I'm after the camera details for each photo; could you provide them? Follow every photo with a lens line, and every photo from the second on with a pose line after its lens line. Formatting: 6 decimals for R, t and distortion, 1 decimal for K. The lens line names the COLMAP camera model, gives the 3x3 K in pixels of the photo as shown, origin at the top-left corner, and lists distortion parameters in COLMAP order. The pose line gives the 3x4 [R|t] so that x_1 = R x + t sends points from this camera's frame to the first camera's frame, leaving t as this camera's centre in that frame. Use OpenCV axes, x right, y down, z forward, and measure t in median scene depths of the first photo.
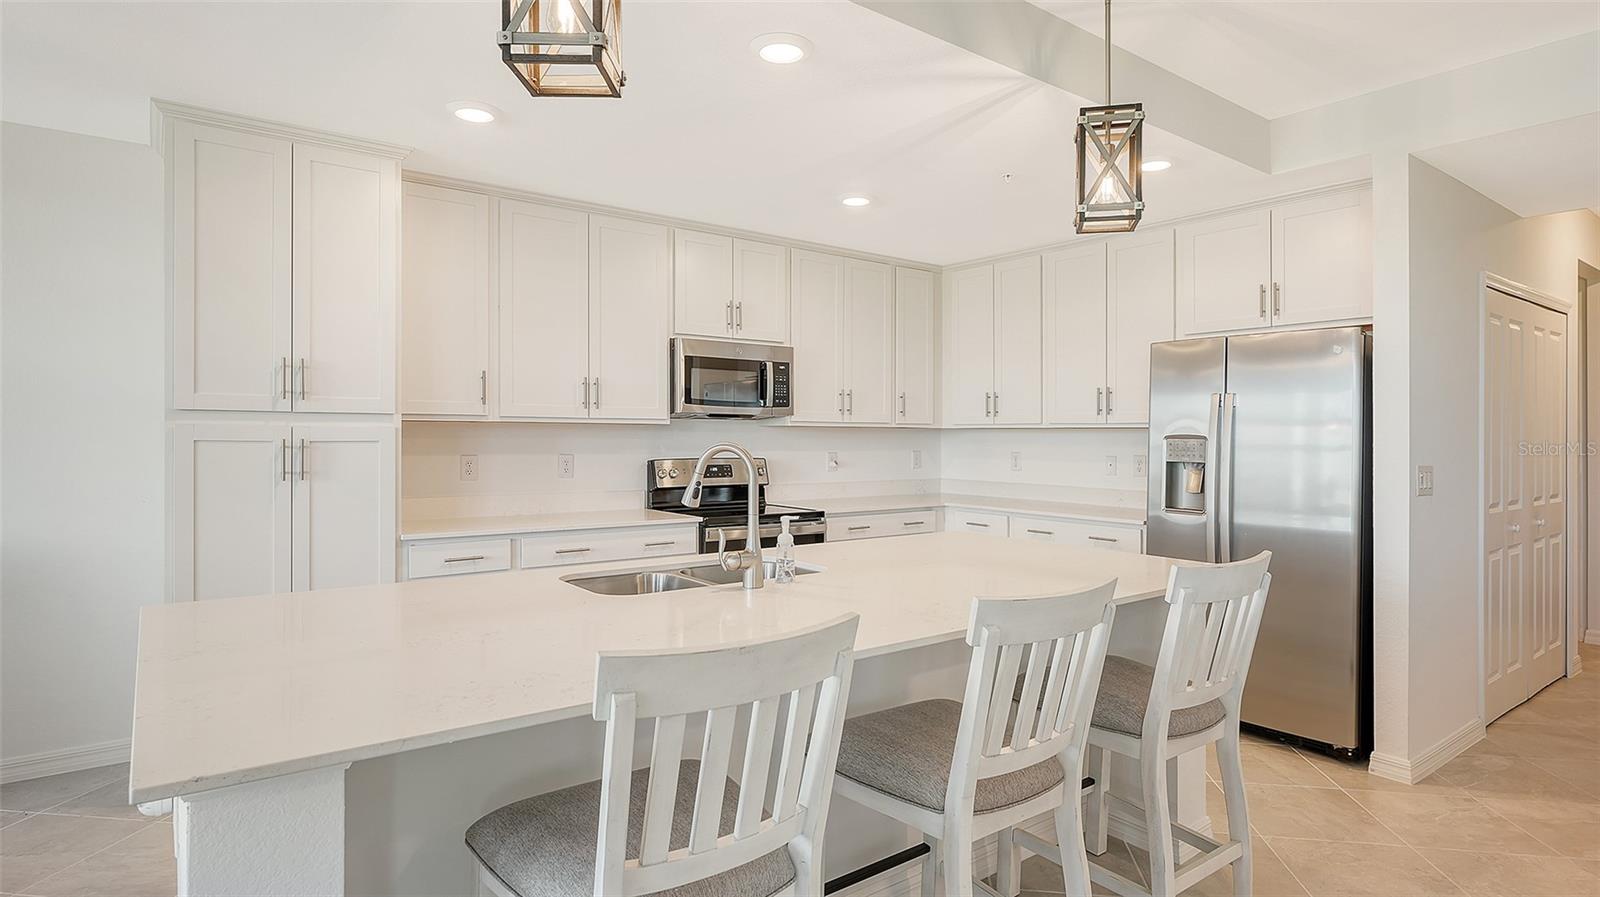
lens RADIAL K [[835.6, 0, 809.9], [0, 835.6, 442.9], [0, 0, 1]] dist [-0.000928, 0.002442]
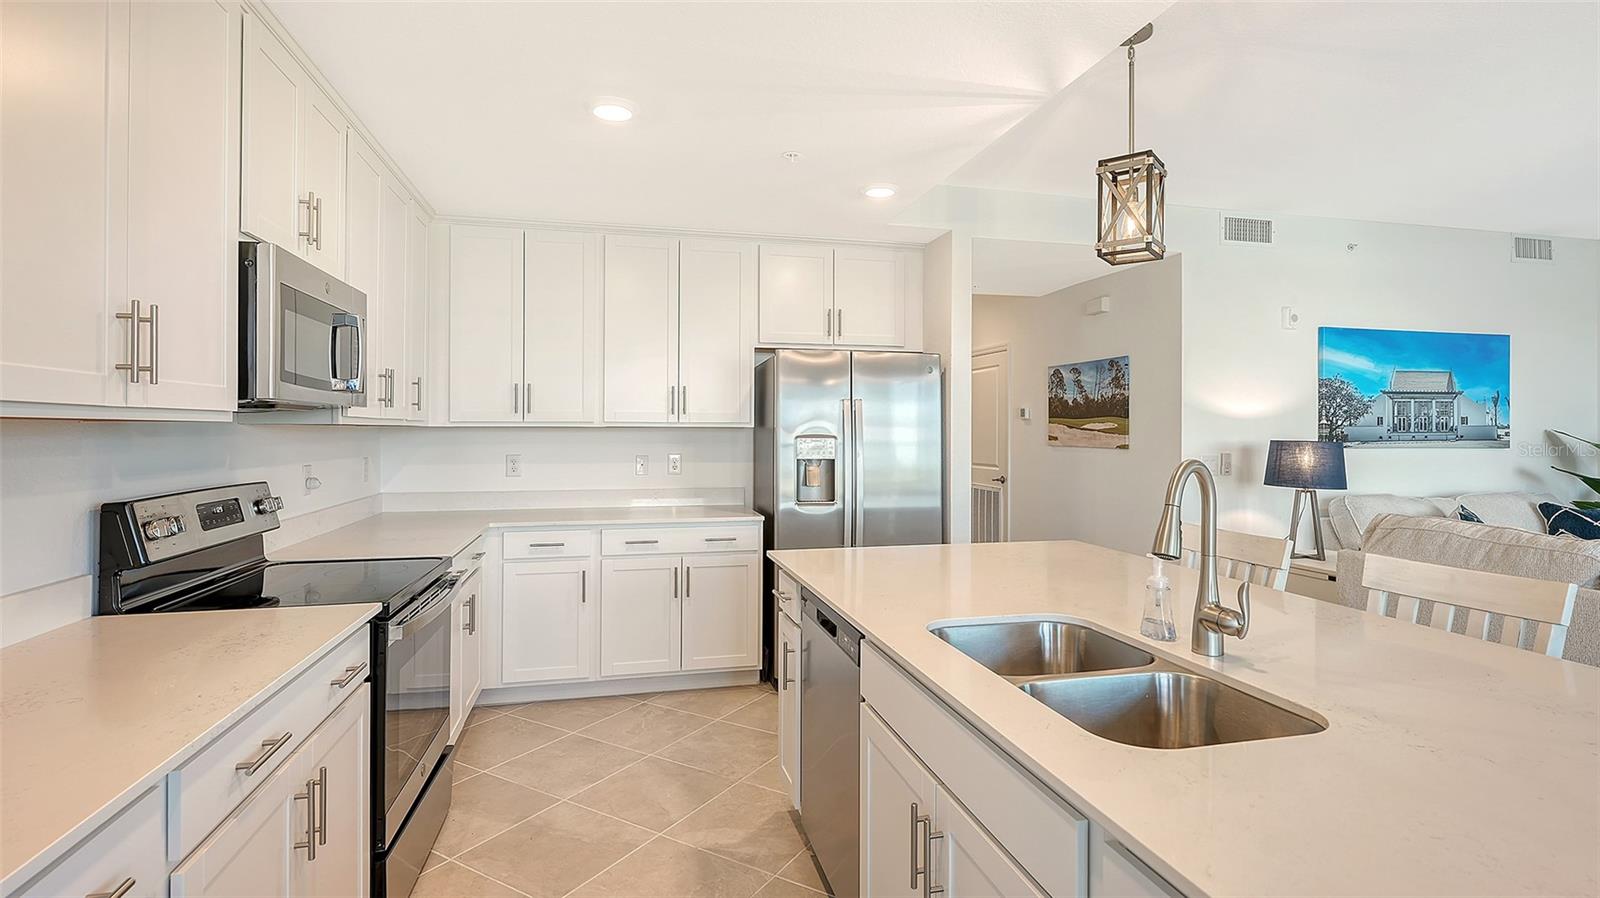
lens RADIAL K [[750.6, 0, 762.4], [0, 750.6, 428.7], [0, 0, 1]] dist [0.000844, 0.001582]
pose [[0.426686, -0.002151, 0.904397, -0.425427], [0.008438, 0.999963, -0.001602, -0.014689], [-0.904361, 0.008314, 0.426688, 0.556997]]
